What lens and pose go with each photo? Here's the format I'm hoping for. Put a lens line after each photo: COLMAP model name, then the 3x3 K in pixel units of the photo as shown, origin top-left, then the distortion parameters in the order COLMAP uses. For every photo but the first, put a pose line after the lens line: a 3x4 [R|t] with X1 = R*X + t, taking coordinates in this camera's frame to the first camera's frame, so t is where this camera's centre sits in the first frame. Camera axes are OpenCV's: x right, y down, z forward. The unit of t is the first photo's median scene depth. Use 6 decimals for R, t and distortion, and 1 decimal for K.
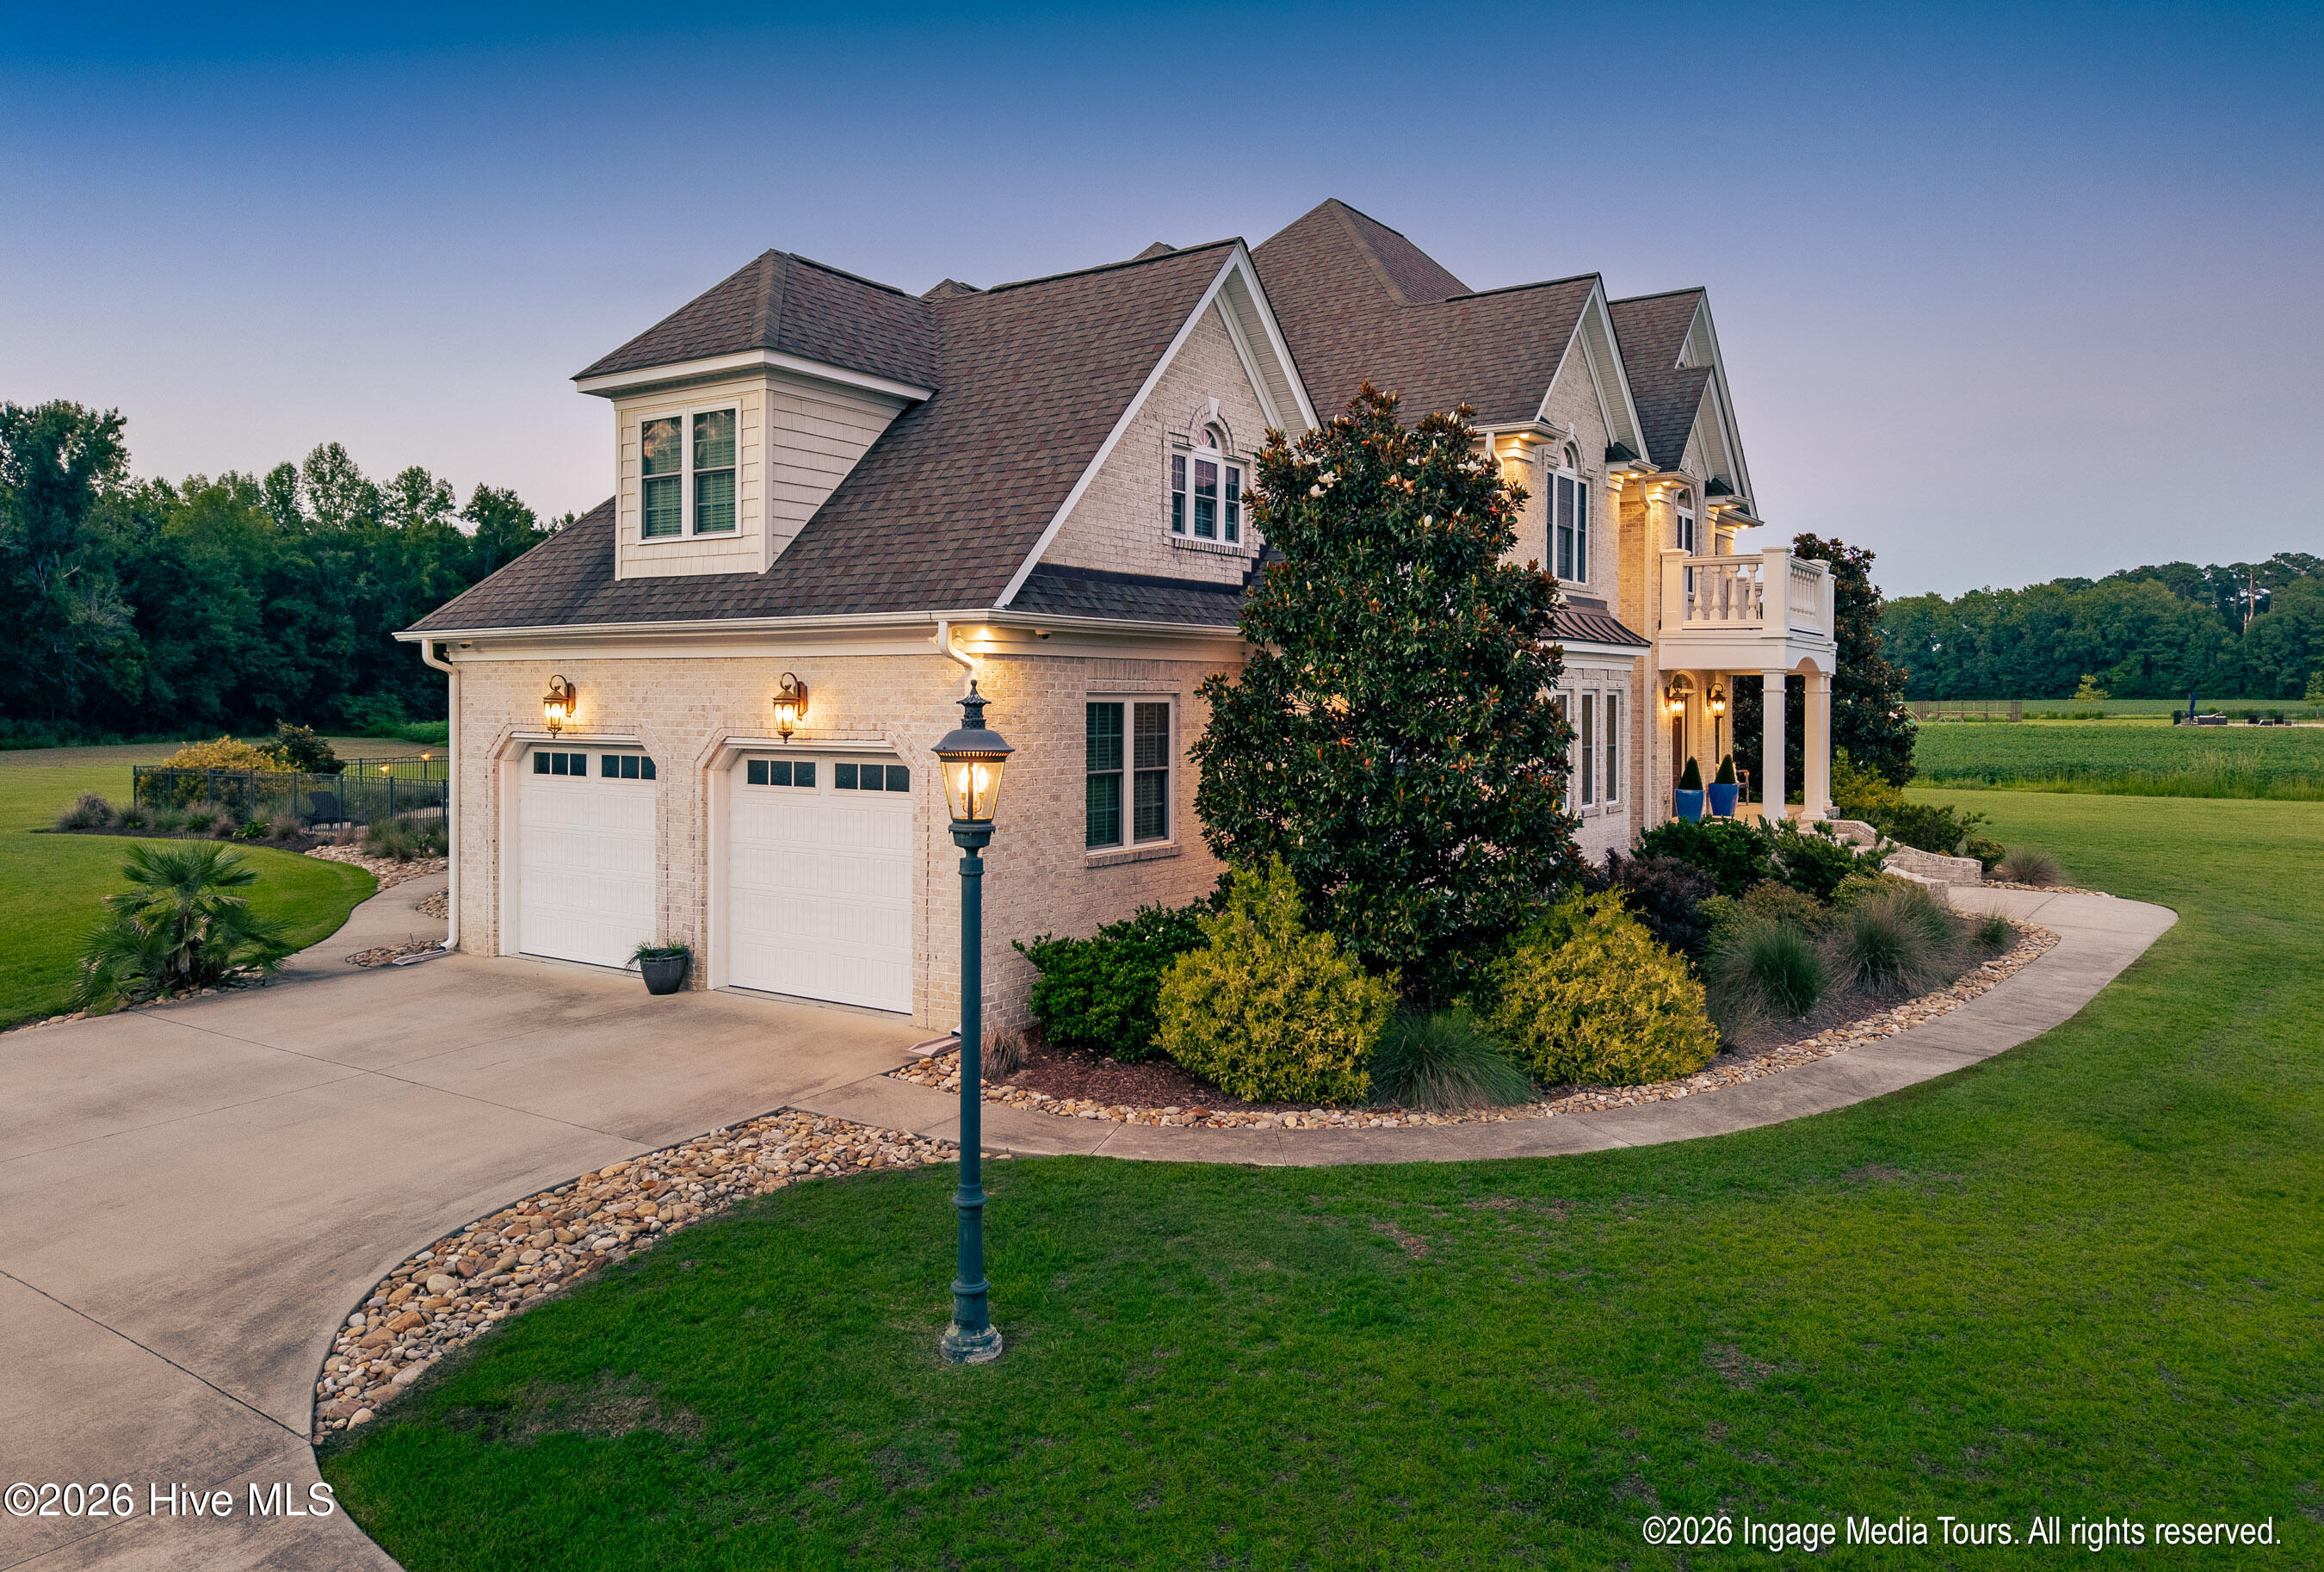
lens RADIAL K [[1552.3, 0, 1163.3], [0, 1552.3, 697.9], [0, 0, 1]] dist [0.000883, 0.000184]
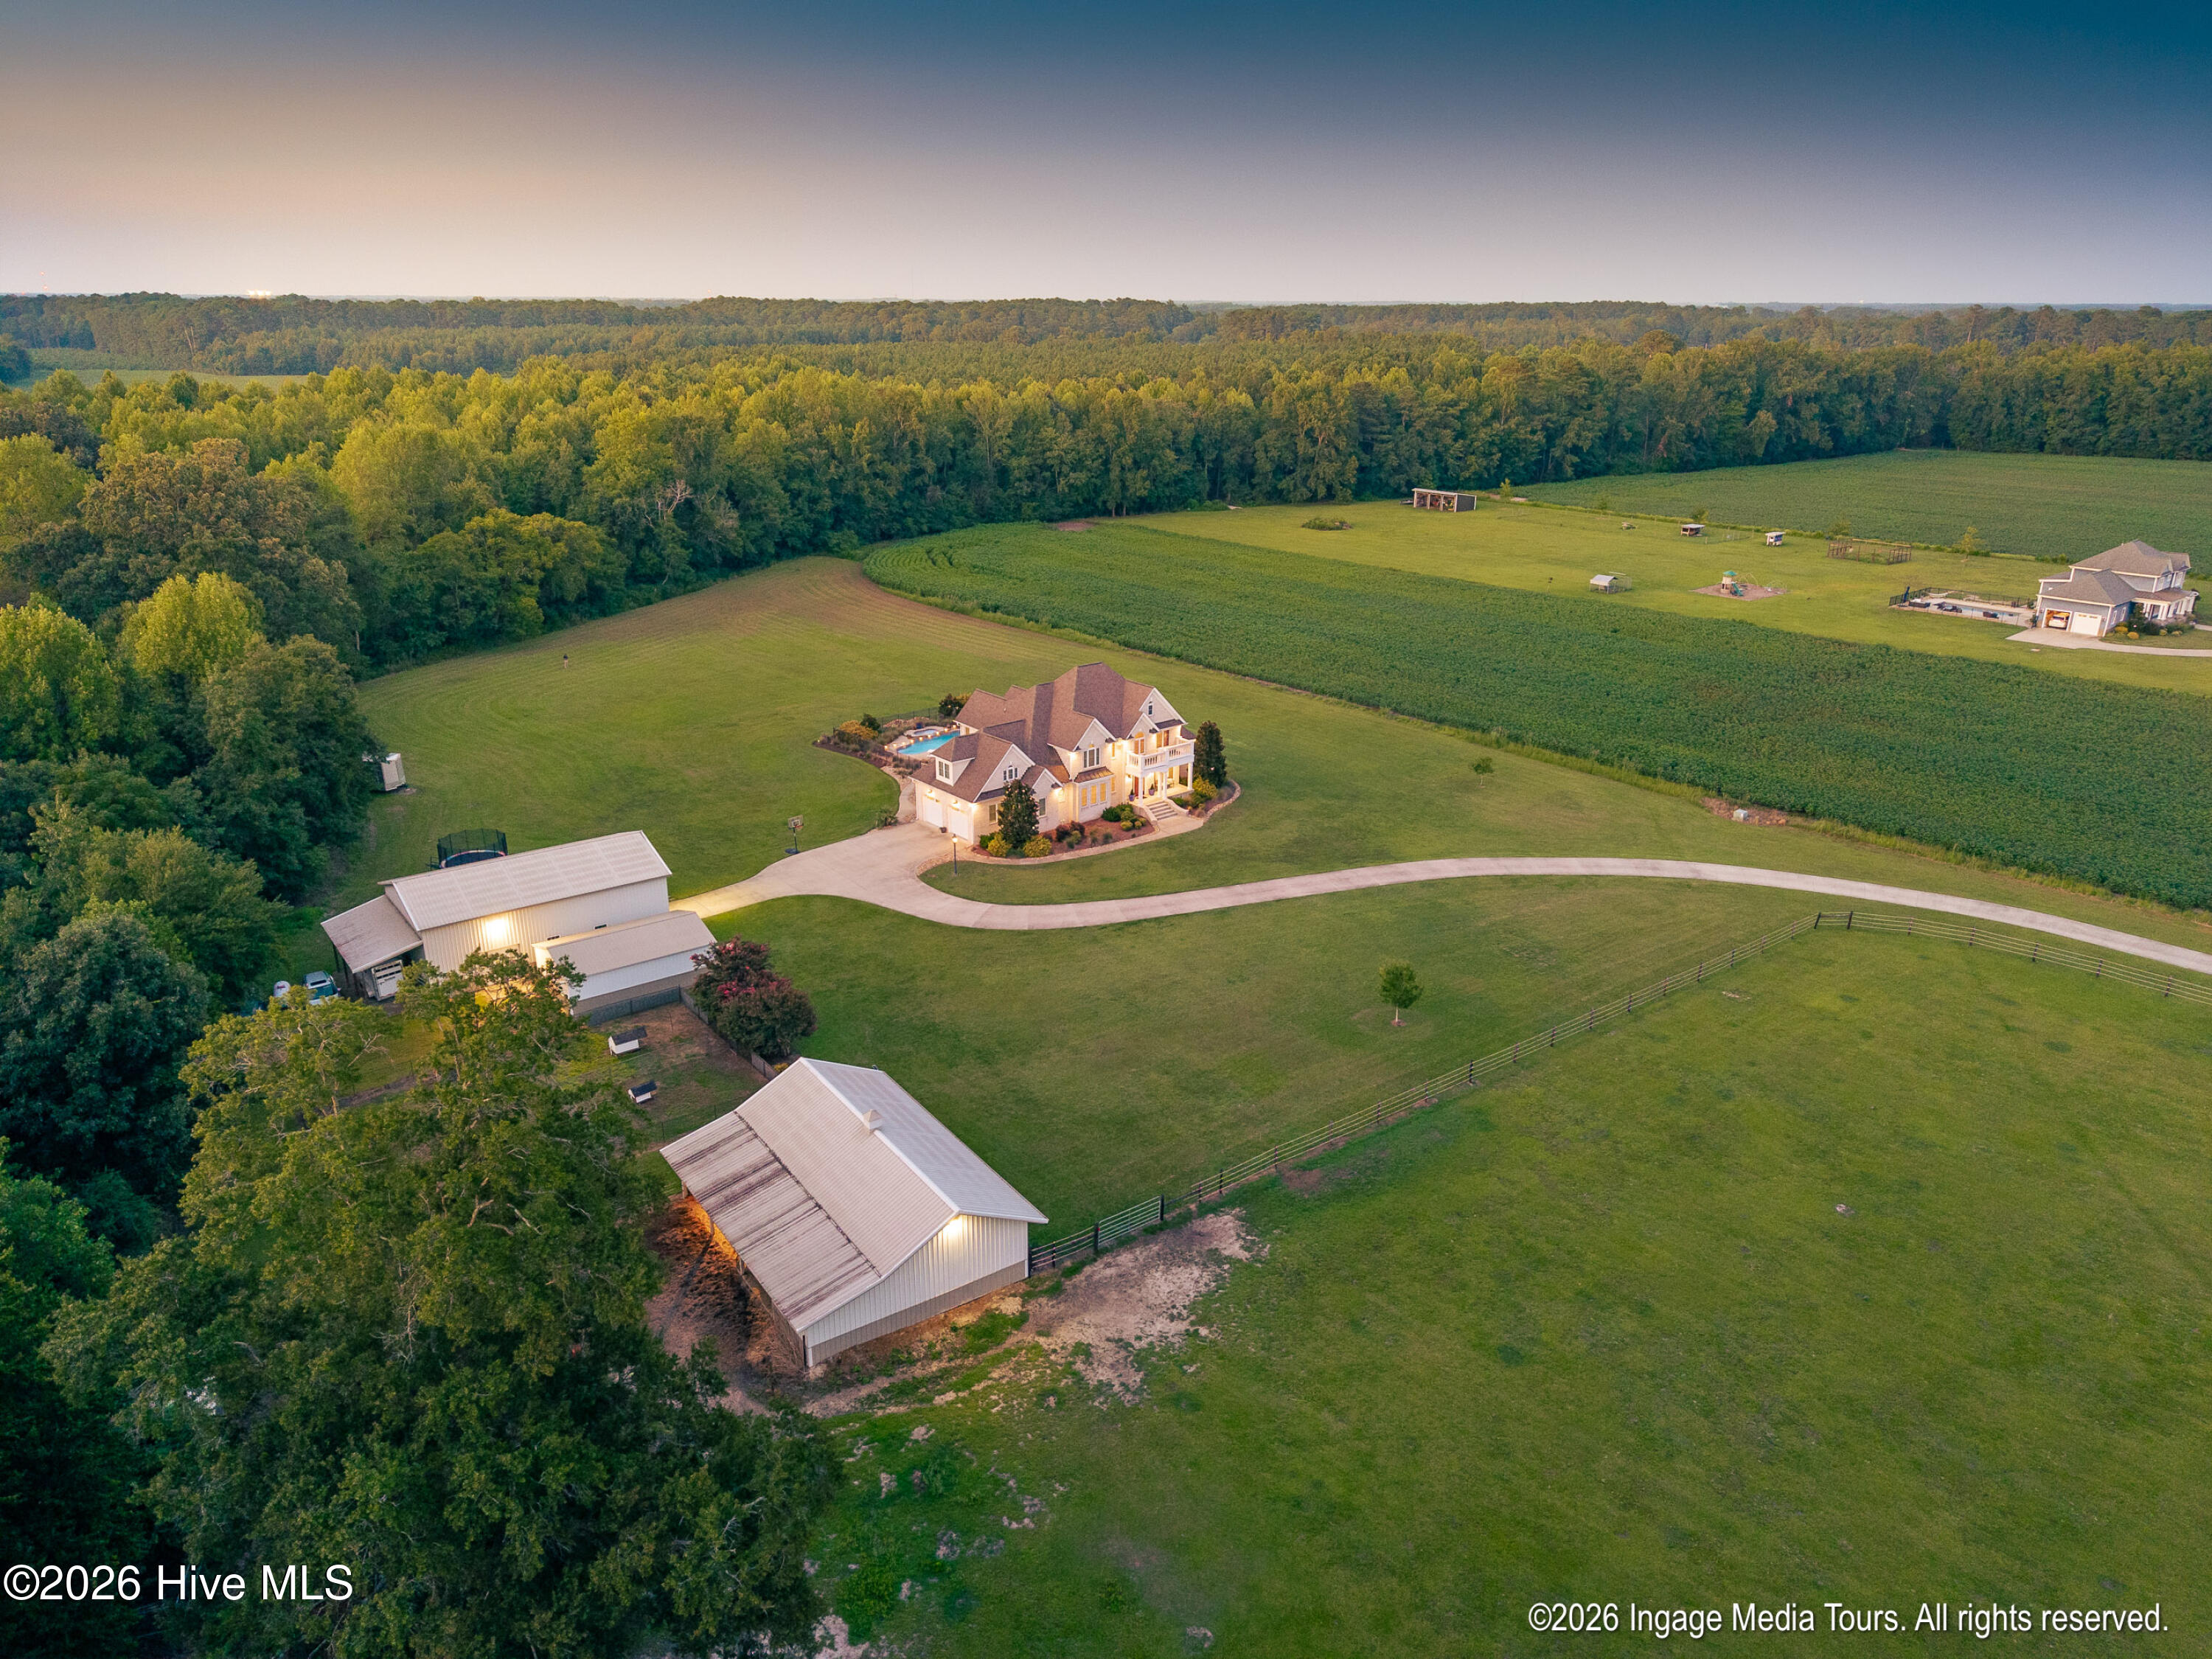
lens RADIAL K [[1490.8, 0, 1106.0], [0, 1490.8, 829.5], [0, 0, 1]] dist [-0.004311, -0.003340]
pose [[0.964074, 0.088999, -0.250280, 0.317718], [0.000387, 0.941730, 0.336369, -0.317707], [0.265633, -0.324382, 0.907863, -0.758350]]
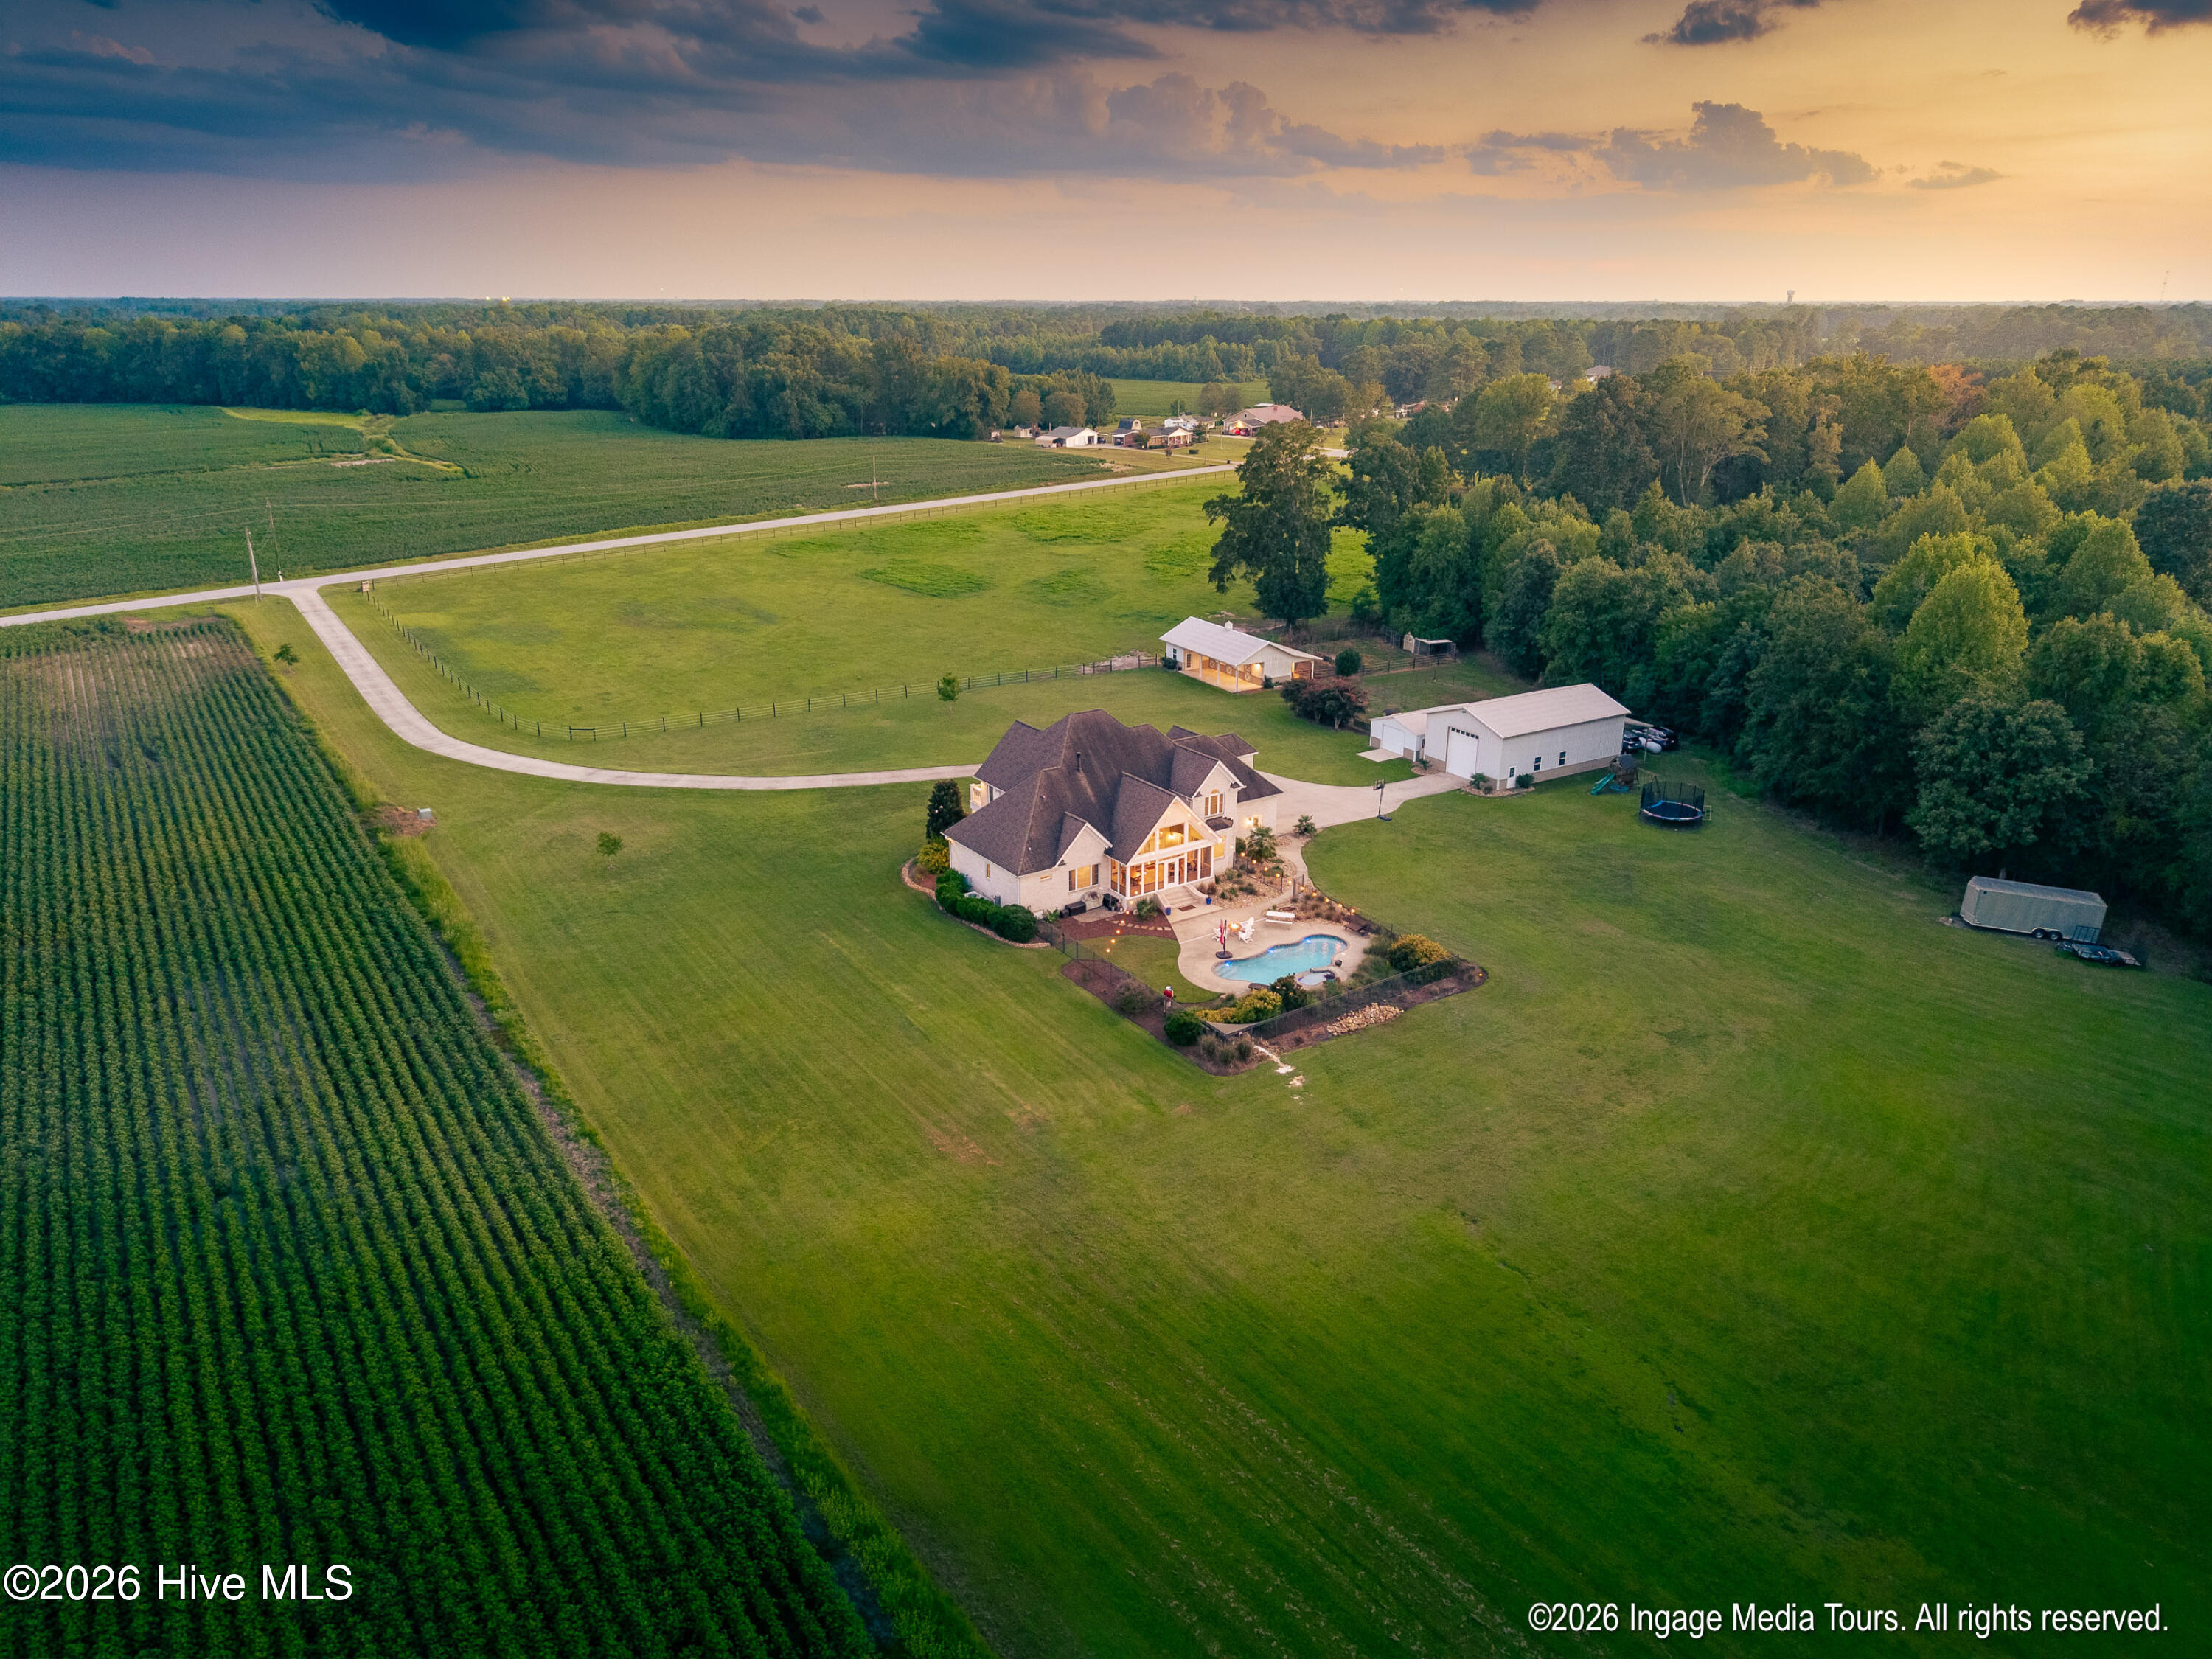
lens RADIAL K [[1490.8, 0, 1106.0], [0, 1490.8, 829.5], [0, 0, 1]] dist [-0.004311, -0.003340]
pose [[-0.931934, -0.125001, 0.340401, -0.291541], [-0.004700, 0.942794, 0.333343, -0.307040], [-0.362596, 0.309054, -0.879210, 1.030676]]
